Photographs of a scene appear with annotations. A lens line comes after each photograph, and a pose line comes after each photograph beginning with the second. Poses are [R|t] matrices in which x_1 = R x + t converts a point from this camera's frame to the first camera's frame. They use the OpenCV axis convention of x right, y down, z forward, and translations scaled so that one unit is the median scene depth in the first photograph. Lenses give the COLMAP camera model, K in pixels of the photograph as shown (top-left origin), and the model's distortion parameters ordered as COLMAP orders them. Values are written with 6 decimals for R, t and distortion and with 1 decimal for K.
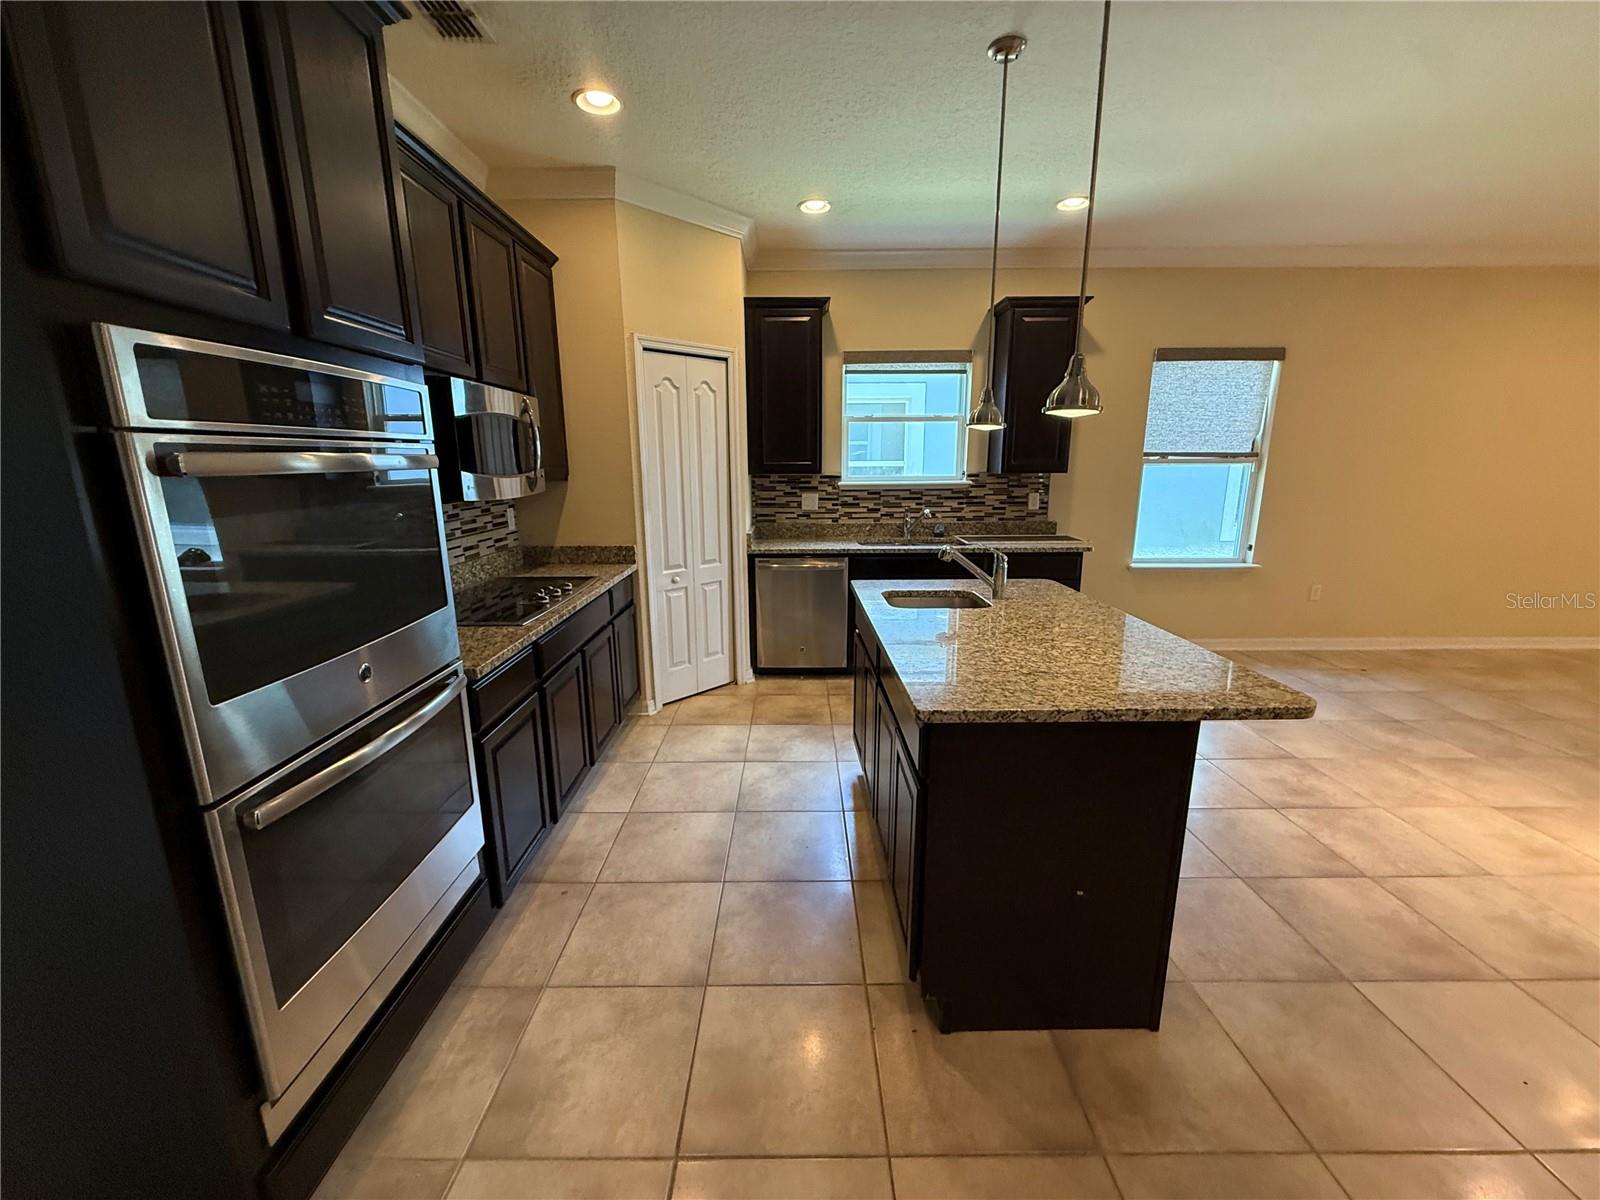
lens RADIAL K [[638.6, 0, 798.1], [0, 638.6, 603.6], [0, 0, 1]] dist [-0.001454, 0.001401]
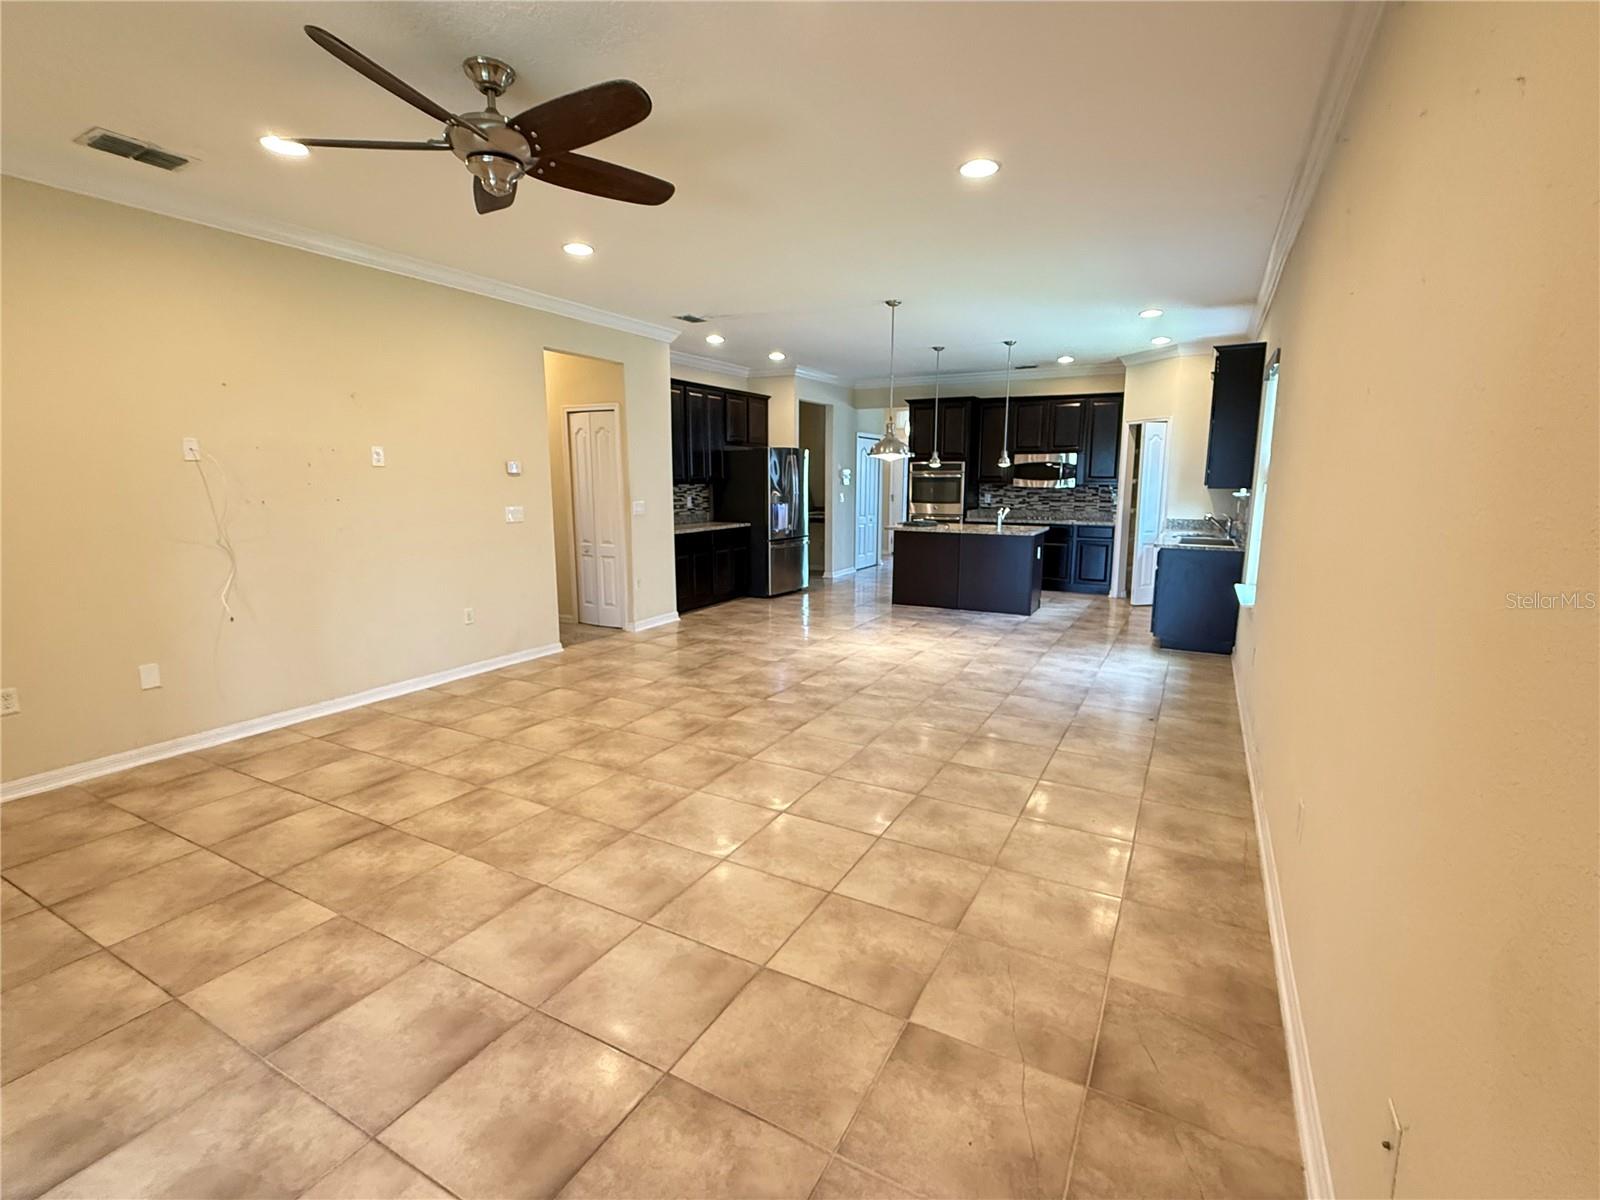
lens RADIAL K [[737.9, 0, 801.9], [0, 737.9, 606.6], [0, 0, 1]] dist [-0.001584, 0.000476]
pose [[-0.476624, 0.158952, -0.864618, 1.940151], [-0.191764, 0.941035, 0.278711, -0.227405], [0.857937, 0.298643, -0.418038, 0.956308]]
